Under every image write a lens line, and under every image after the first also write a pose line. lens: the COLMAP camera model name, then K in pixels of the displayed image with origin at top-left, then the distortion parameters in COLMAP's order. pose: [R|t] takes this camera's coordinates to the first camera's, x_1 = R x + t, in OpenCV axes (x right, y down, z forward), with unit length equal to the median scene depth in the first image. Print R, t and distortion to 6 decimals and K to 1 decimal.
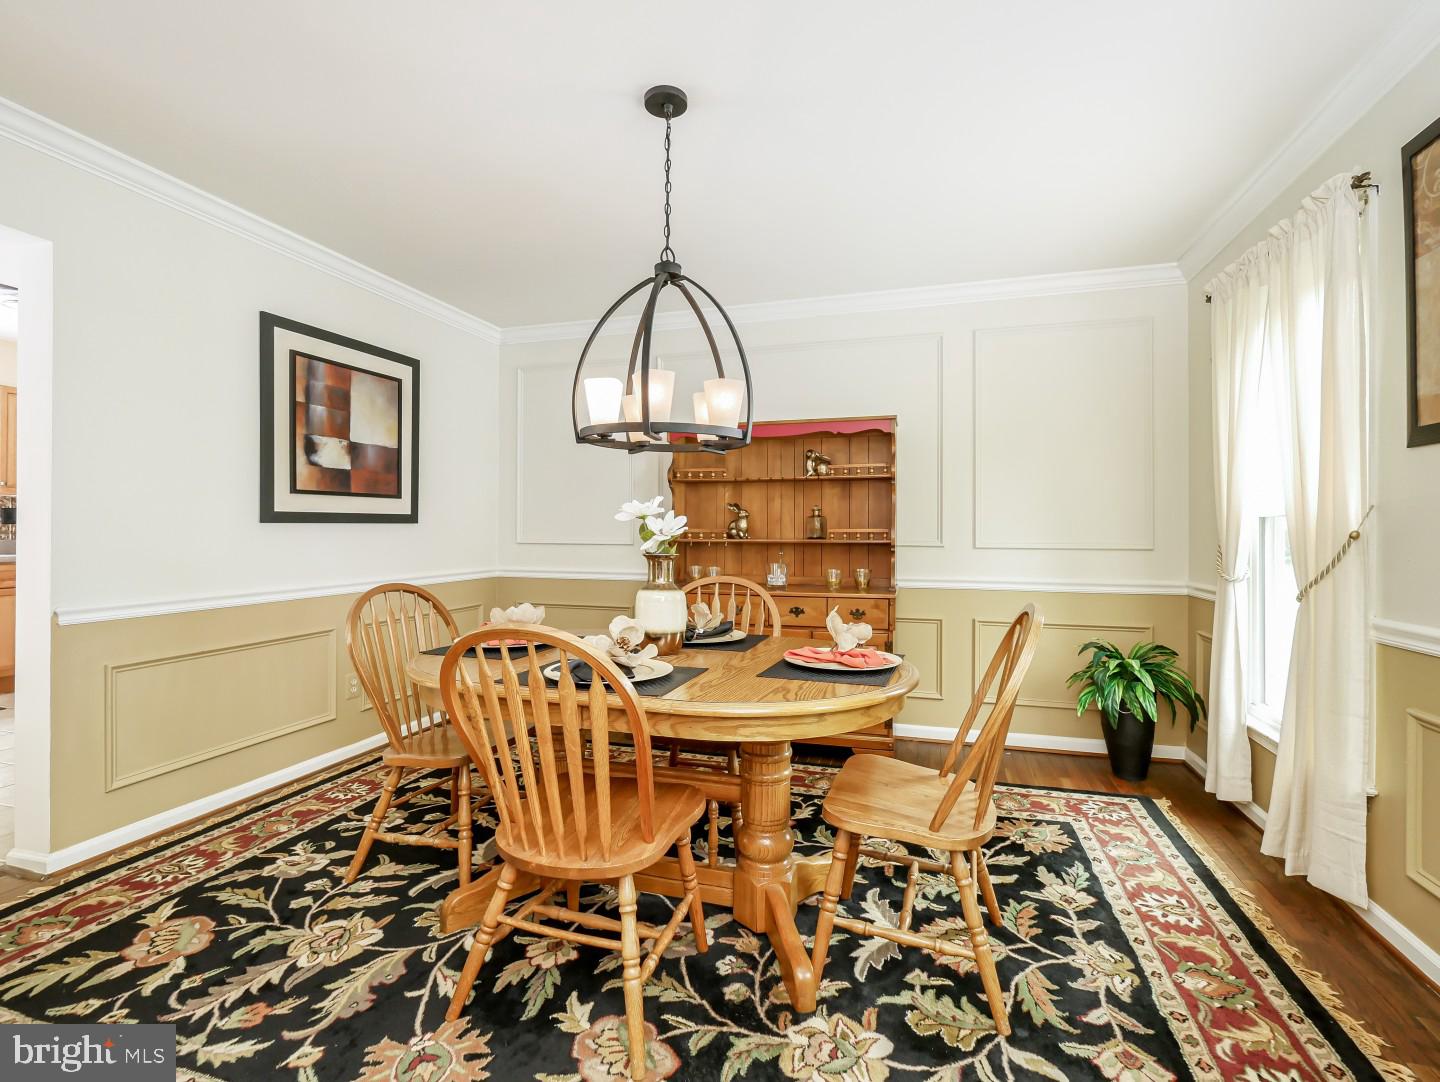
lens RADIAL K [[661.6, 0, 728.7], [0, 661.6, 535.1], [0, 0, 1]] dist [0.003892, 0.001307]
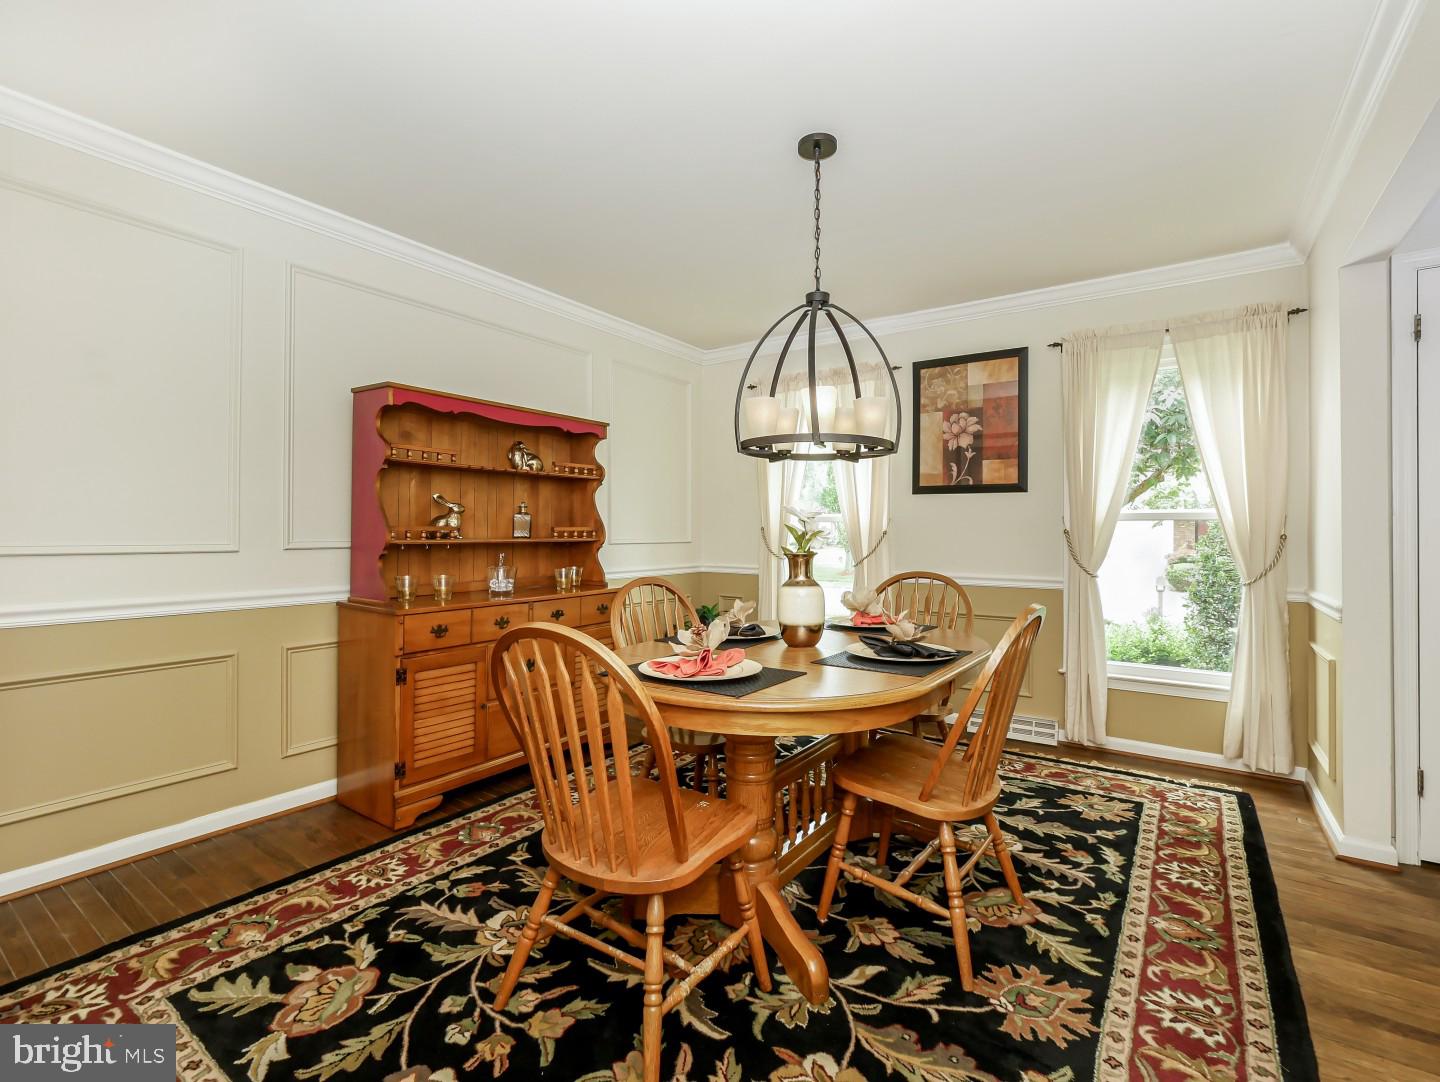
lens RADIAL K [[661.6, 0, 731.9], [0, 661.6, 537.4], [0, 0, 1]] dist [0.003892, 0.001307]
pose [[0.304765, -0.003064, 0.952423, -2.200740], [-0.001120, 0.999993, 0.003575, 0.016943], [-0.952427, -0.002156, 0.304759, 1.208587]]
